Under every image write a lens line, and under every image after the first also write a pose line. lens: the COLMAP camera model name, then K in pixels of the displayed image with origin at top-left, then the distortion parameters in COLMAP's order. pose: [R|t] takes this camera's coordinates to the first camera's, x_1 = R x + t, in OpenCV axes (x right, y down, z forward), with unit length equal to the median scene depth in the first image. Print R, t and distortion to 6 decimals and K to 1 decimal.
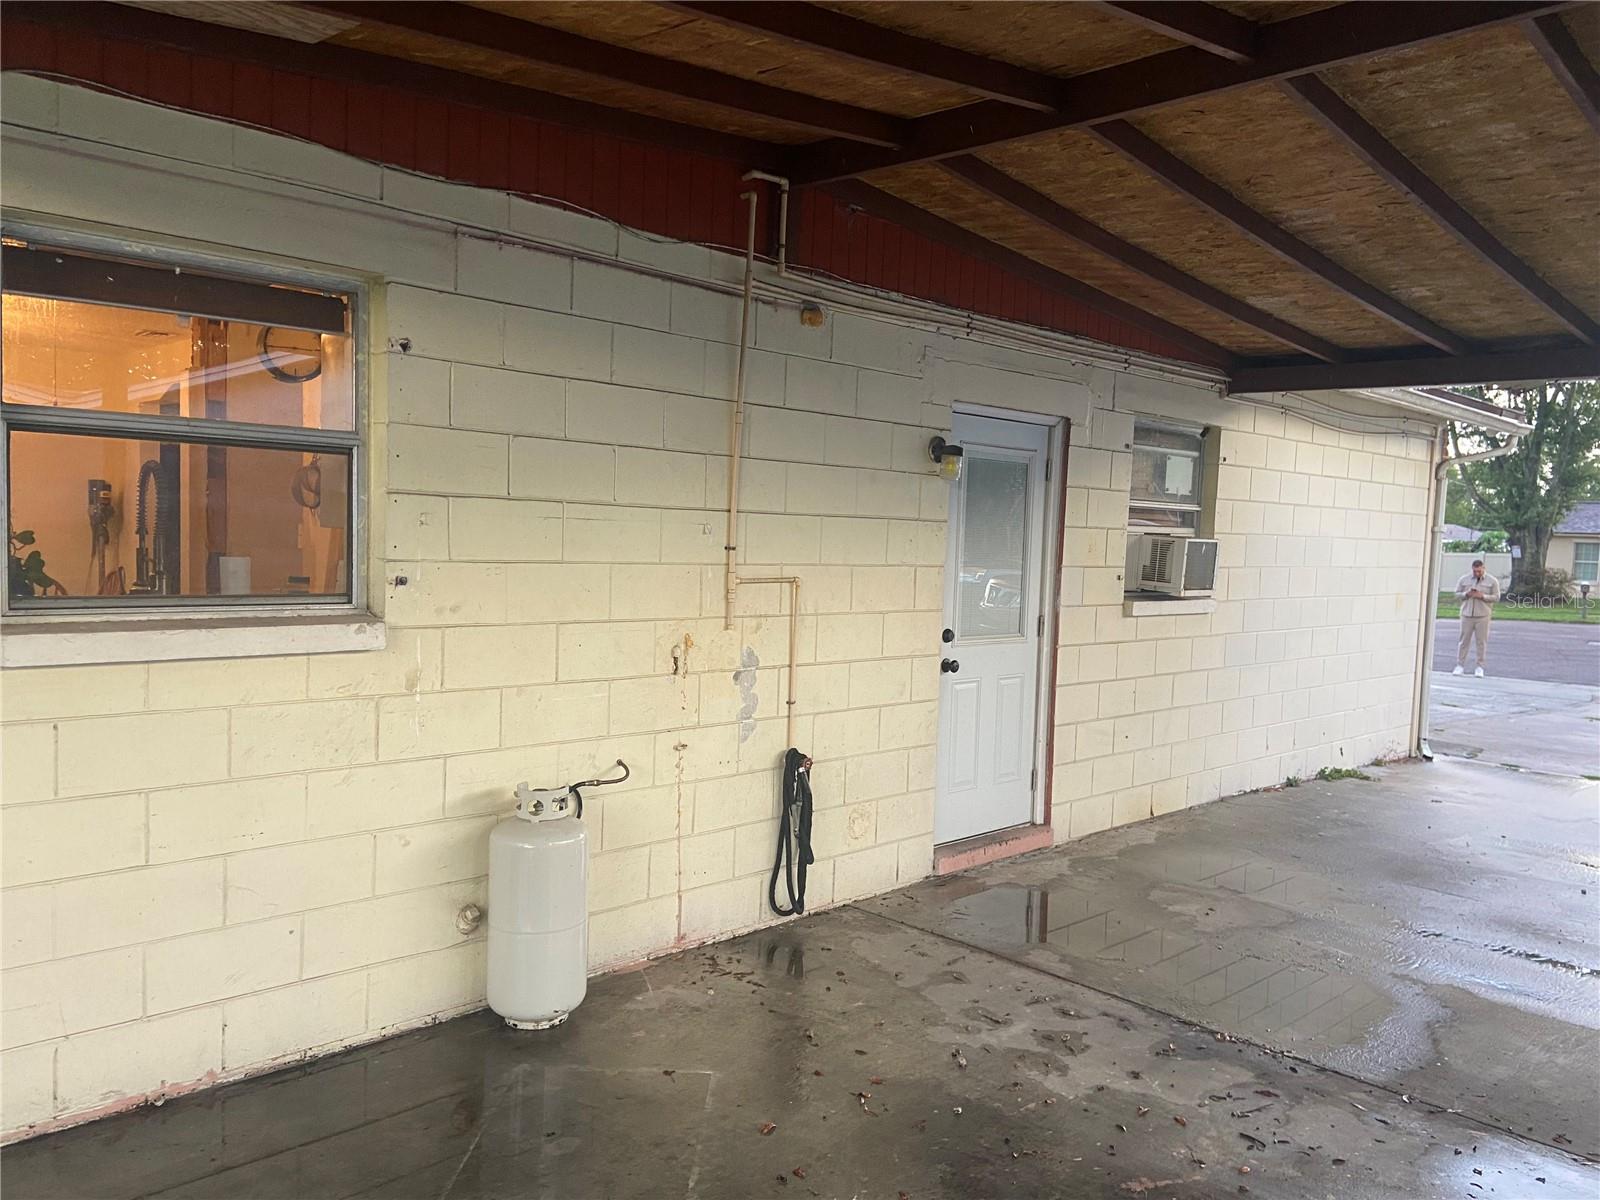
lens RADIAL K [[1201.2, 0, 801.4], [0, 1201.2, 608.1], [0, 0, 1]] dist [0.117250, -0.143507]
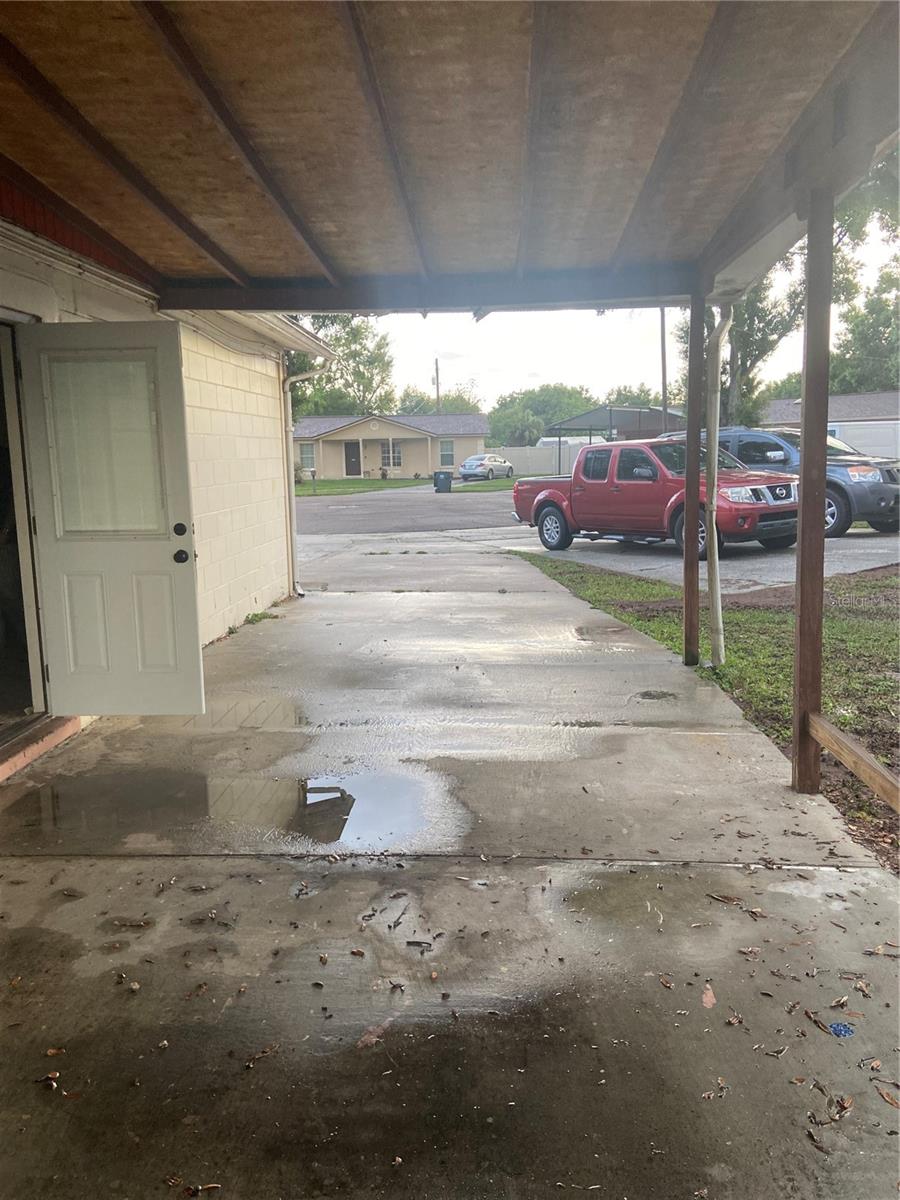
lens RADIAL K [[900.9, 0, 444.6], [0, 900.9, 587.2], [0, 0, 1]] dist [0.117250, -0.143507]
pose [[0.739053, -0.147485, 0.657304, -0.092810], [0.087364, 0.988483, 0.123564, 0.000354], [-0.667958, -0.033896, 0.743427, 0.264665]]
